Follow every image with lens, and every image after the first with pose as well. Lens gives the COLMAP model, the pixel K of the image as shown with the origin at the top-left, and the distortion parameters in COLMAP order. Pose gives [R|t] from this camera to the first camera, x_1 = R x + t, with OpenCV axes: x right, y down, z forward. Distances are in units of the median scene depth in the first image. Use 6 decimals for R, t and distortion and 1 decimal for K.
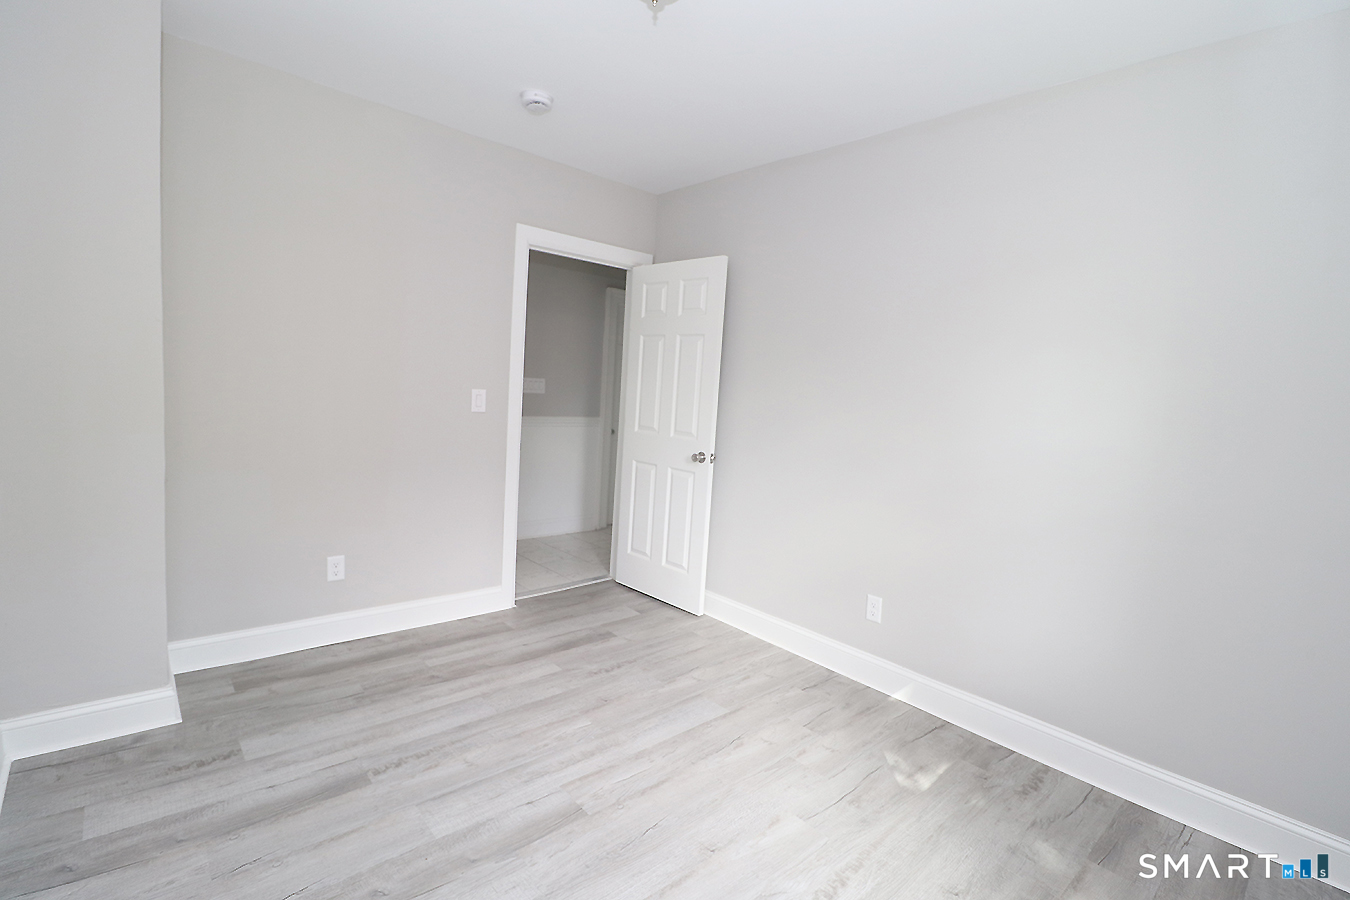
lens RADIAL K [[629.3, 0, 678.8], [0, 629.3, 454.6], [0, 0, 1]] dist [0.010306, -0.014764]
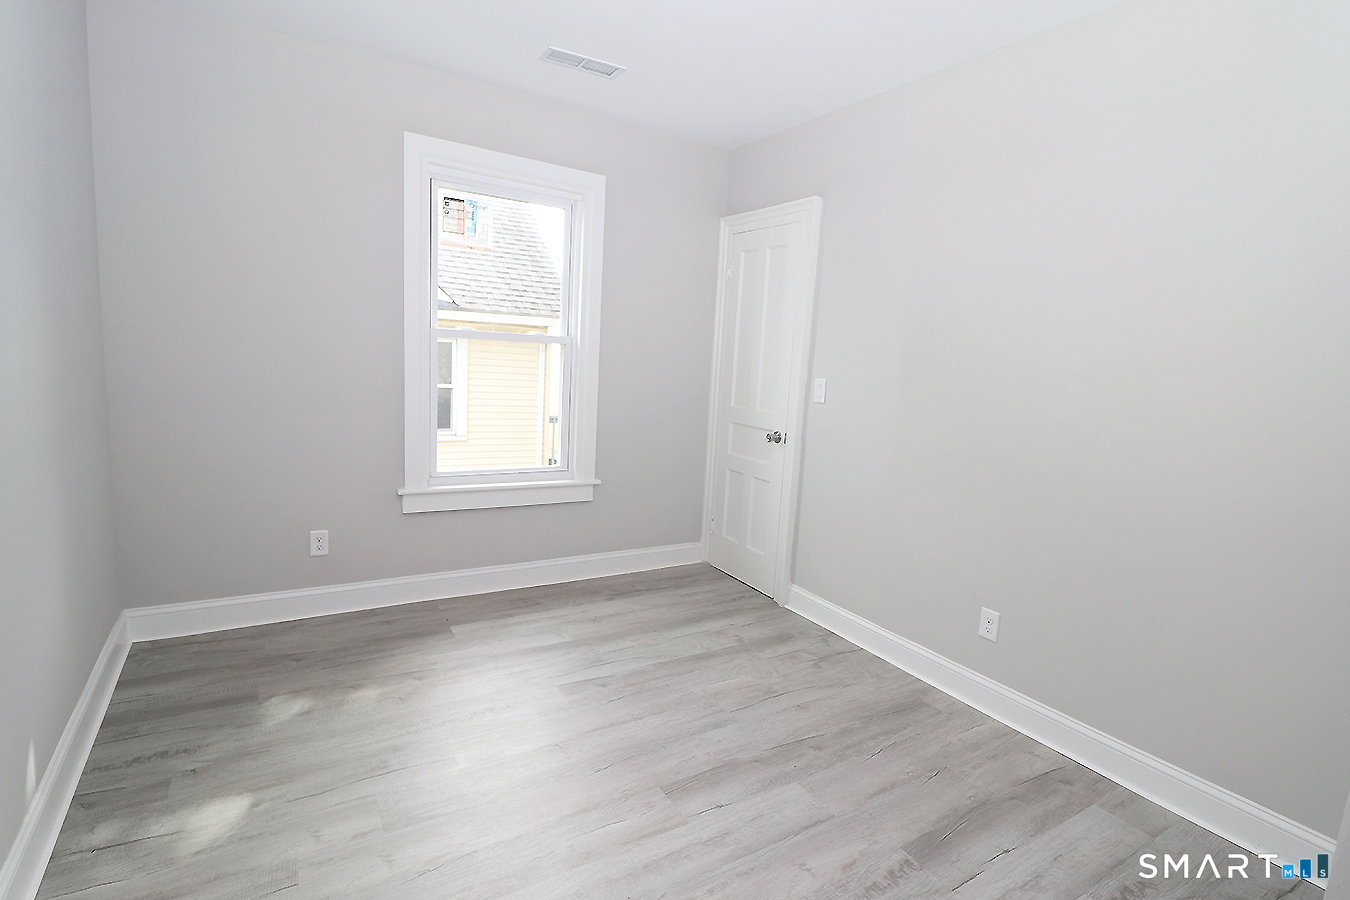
lens RADIAL K [[661.0, 0, 692.8], [0, 661.0, 457.5], [0, 0, 1]] dist [-0.004587, -0.000627]
pose [[-0.981280, -0.141514, 0.130630, -0.253750], [-0.100324, 0.954595, 0.280506, -0.224821], [-0.164394, 0.262150, -0.950922, 1.819210]]
